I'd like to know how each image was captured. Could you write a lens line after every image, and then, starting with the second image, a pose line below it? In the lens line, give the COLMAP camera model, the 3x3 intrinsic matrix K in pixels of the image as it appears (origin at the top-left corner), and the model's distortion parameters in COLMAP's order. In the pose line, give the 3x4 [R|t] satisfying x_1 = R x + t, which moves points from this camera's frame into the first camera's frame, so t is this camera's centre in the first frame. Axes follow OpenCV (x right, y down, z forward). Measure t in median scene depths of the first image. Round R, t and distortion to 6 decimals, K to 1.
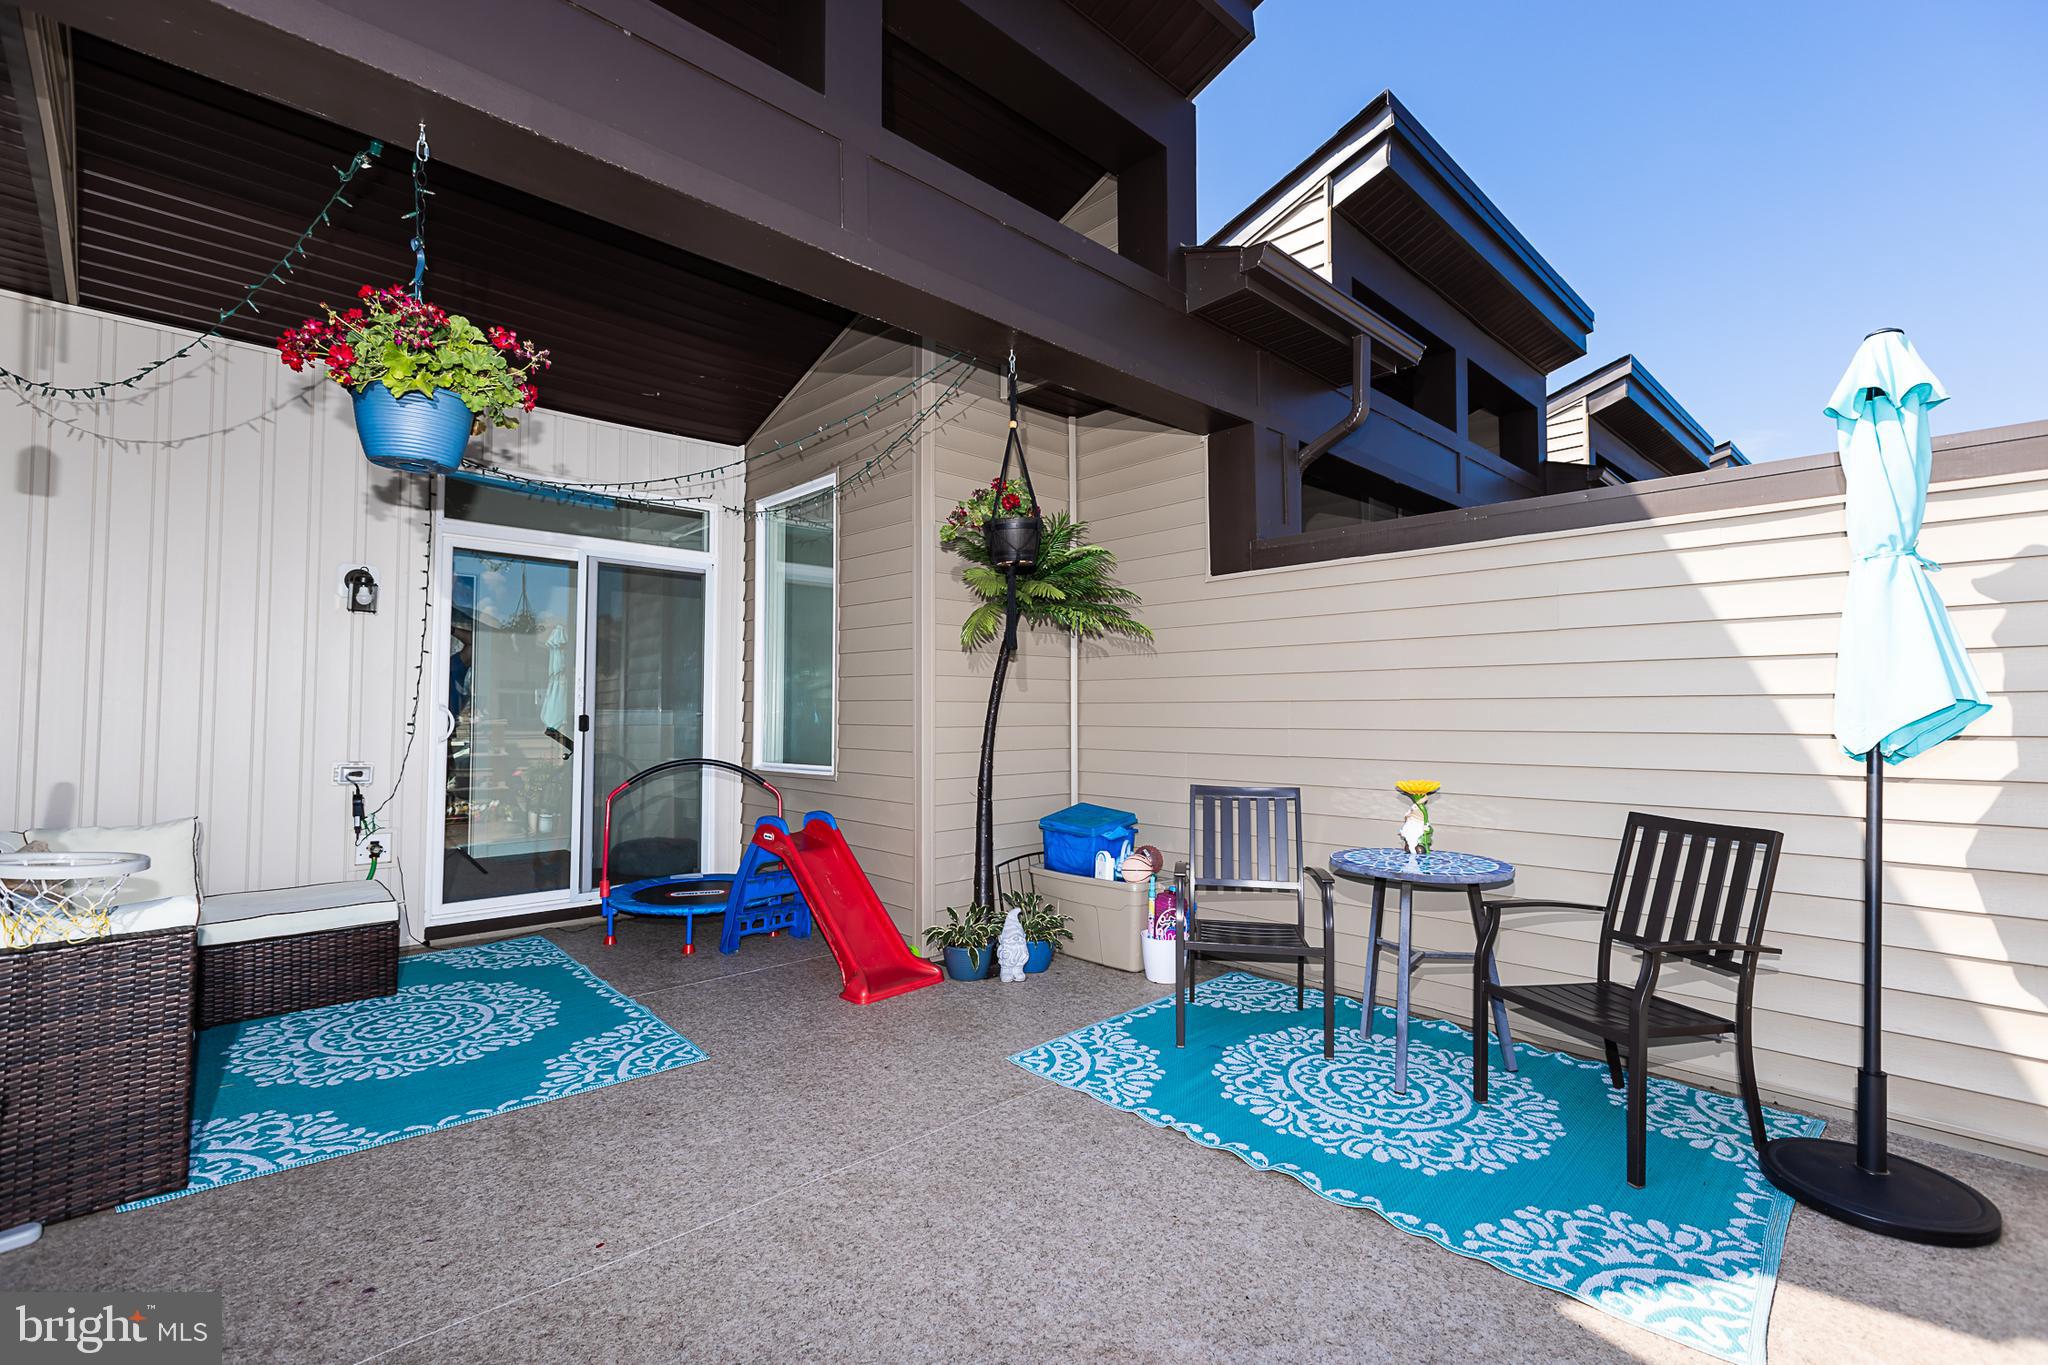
lens RADIAL K [[913.7, 0, 1018.7], [0, 913.7, 674.5], [0, 0, 1]] dist [0.001999, 0.000655]
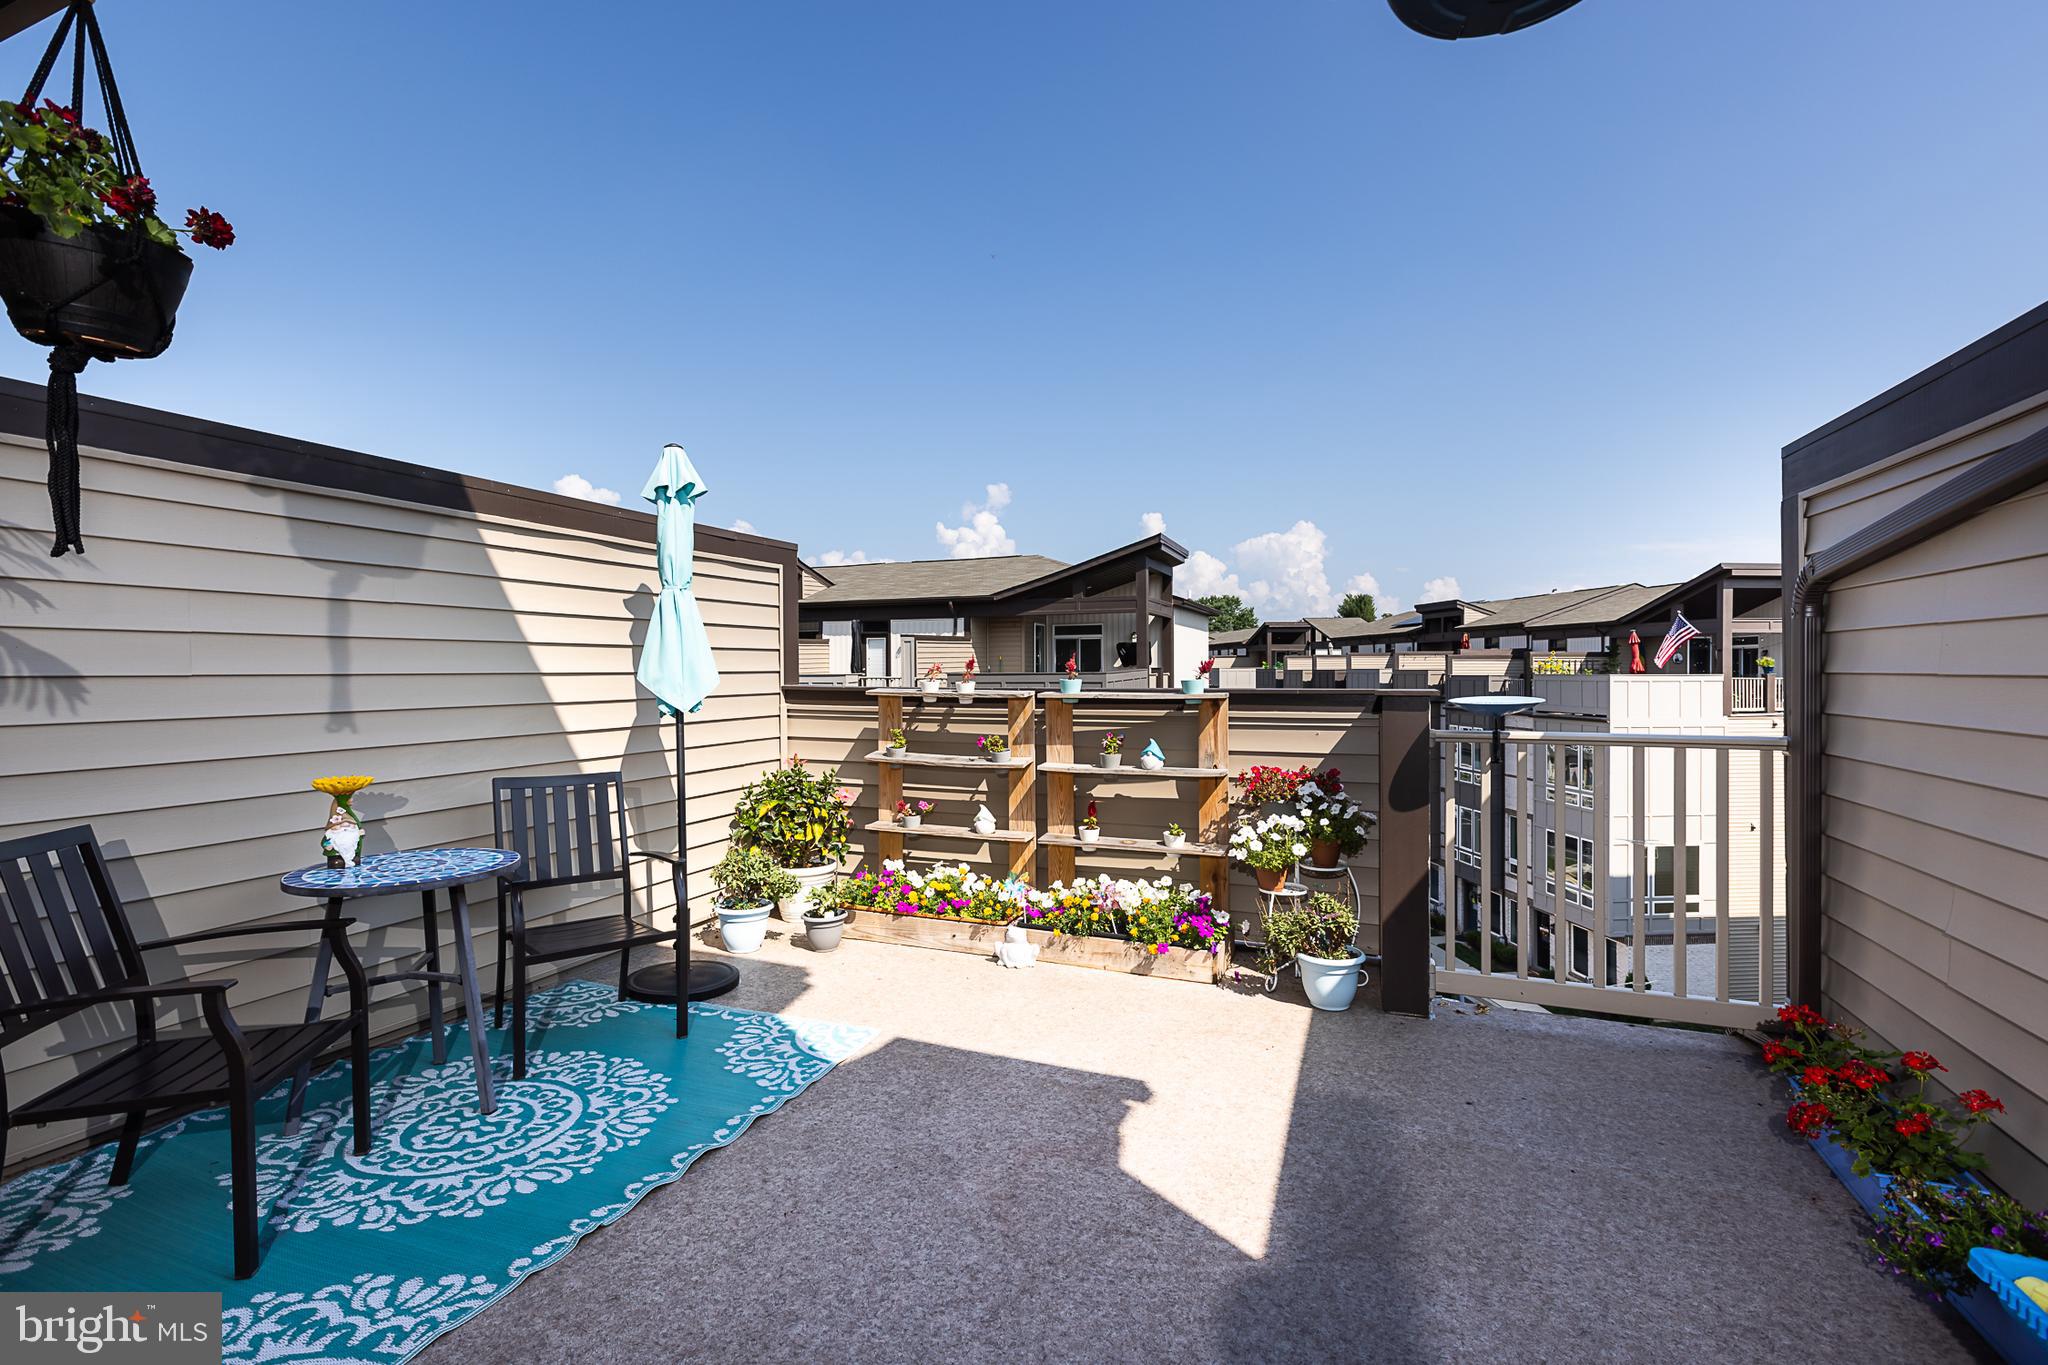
lens RADIAL K [[913.7, 0, 1018.7], [0, 913.7, 674.5], [0, 0, 1]] dist [0.001999, 0.000655]
pose [[-0.402848, -0.001421, 0.915266, -0.659378], [-0.035650, 0.999264, -0.014140, 0.019090], [-0.914572, -0.038325, -0.402602, 0.953909]]
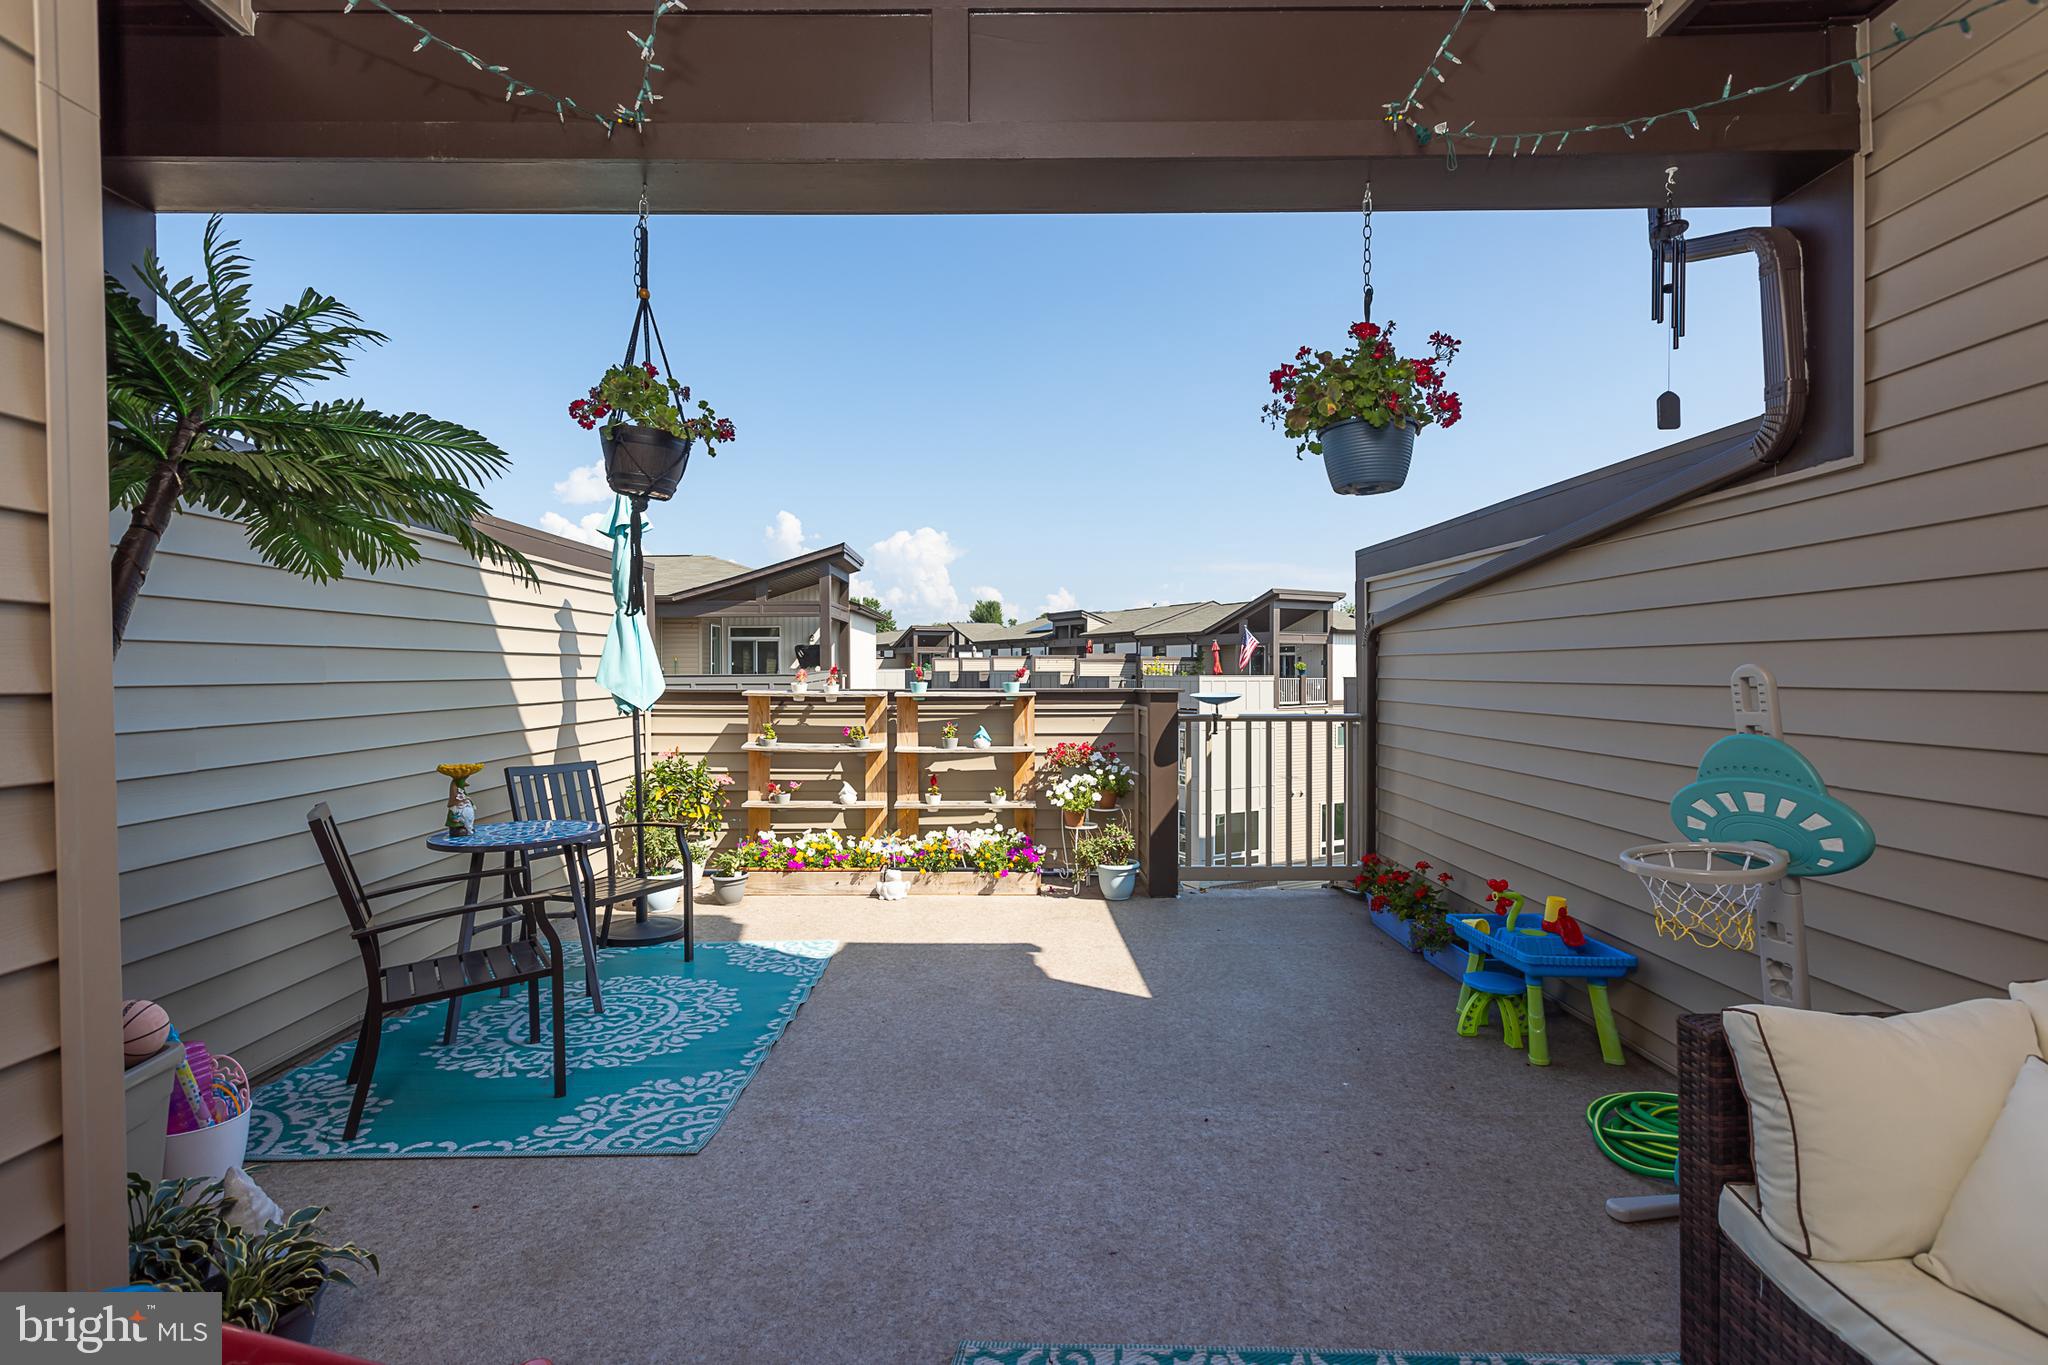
lens RADIAL K [[913.7, 0, 1018.7], [0, 913.7, 674.5], [0, 0, 1]] dist [0.001999, 0.000655]
pose [[-0.722592, -0.001177, 0.691274, -0.852073], [-0.027744, 0.999242, -0.027300, 0.034834], [-0.690718, -0.038905, -0.722077, 1.590155]]
